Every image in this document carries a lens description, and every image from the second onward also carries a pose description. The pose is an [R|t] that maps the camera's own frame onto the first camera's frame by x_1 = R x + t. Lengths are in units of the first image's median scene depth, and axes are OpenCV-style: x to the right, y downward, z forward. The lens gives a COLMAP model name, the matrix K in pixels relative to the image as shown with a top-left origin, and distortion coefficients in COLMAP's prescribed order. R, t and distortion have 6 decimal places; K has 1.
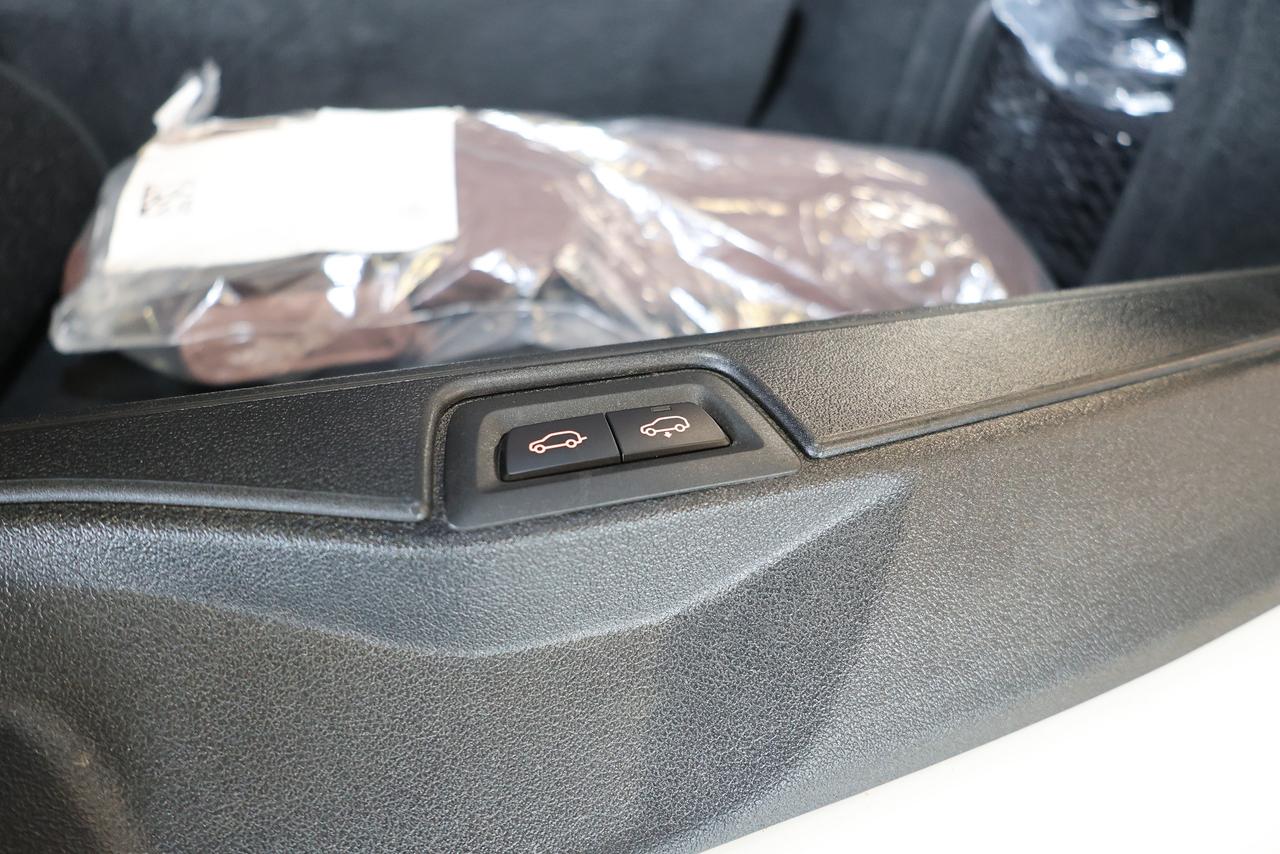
lens RADIAL K [[878.6, 0, 643.3], [0, 878.6, 425.6], [0, 0, 1]] dist [-0.022052, 0.010405]
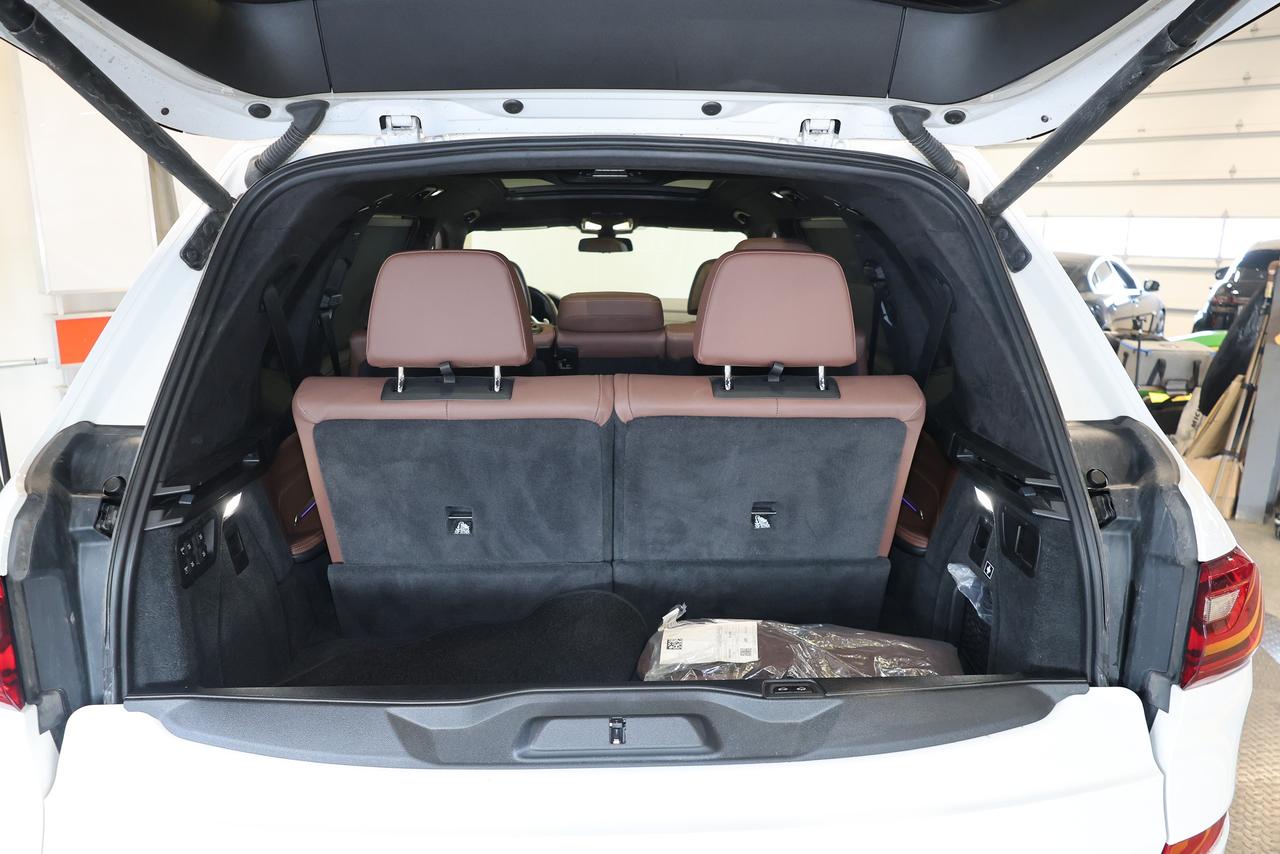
lens RADIAL K [[878.6, 0, 638.6], [0, 878.6, 427.1], [0, 0, 1]] dist [-0.022052, 0.010405]
pose [[0.959287, -0.017029, -0.281921, 0.278123], [-0.122280, 0.874738, -0.468915, 0.571393], [0.254591, 0.484297, 0.837042, -2.120580]]
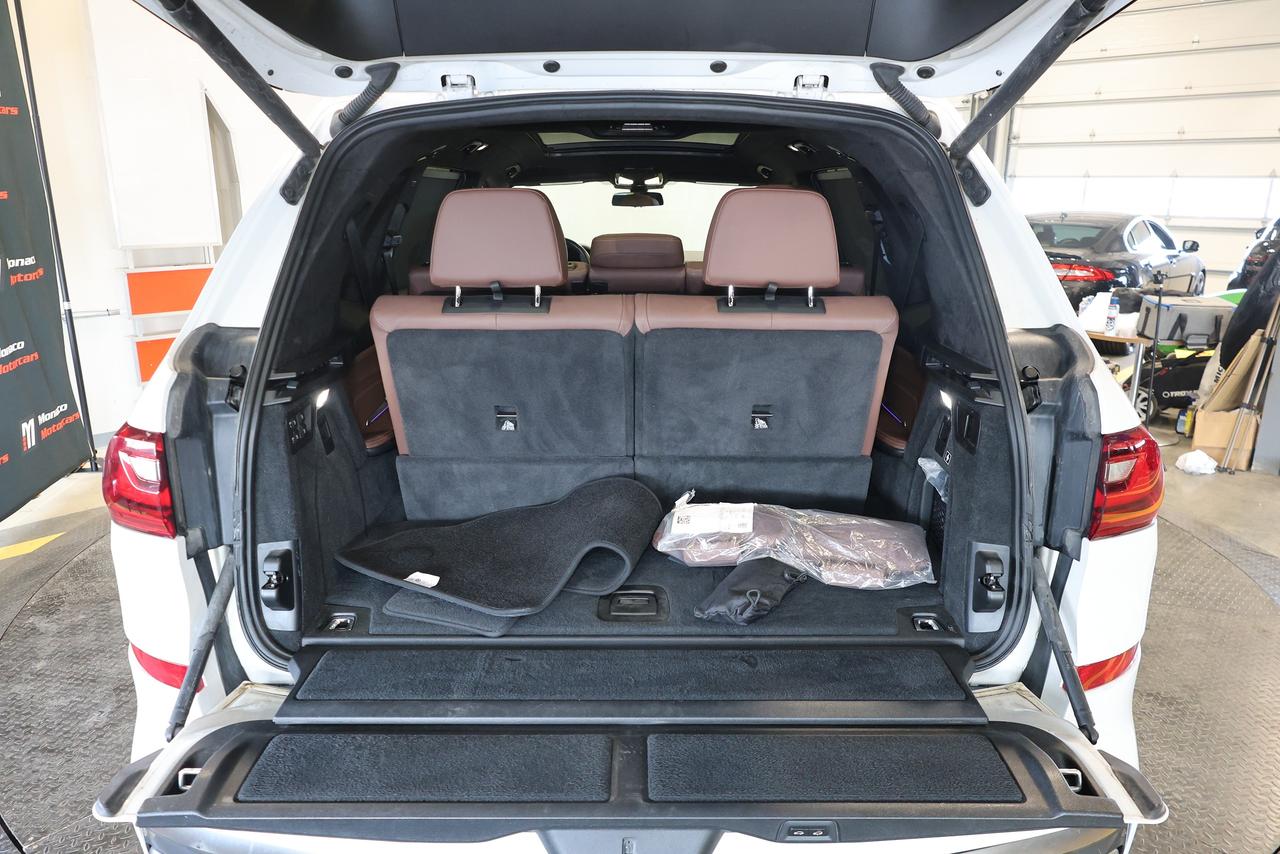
lens RADIAL K [[878.6, 0, 638.1], [0, 878.6, 428.5], [0, 0, 1]] dist [-0.022052, 0.010405]
pose [[0.946518, 0.002151, -0.322644, 0.531930], [-0.147793, 0.891794, -0.427622, 1.053867], [0.286812, 0.452437, 0.844417, -2.501045]]
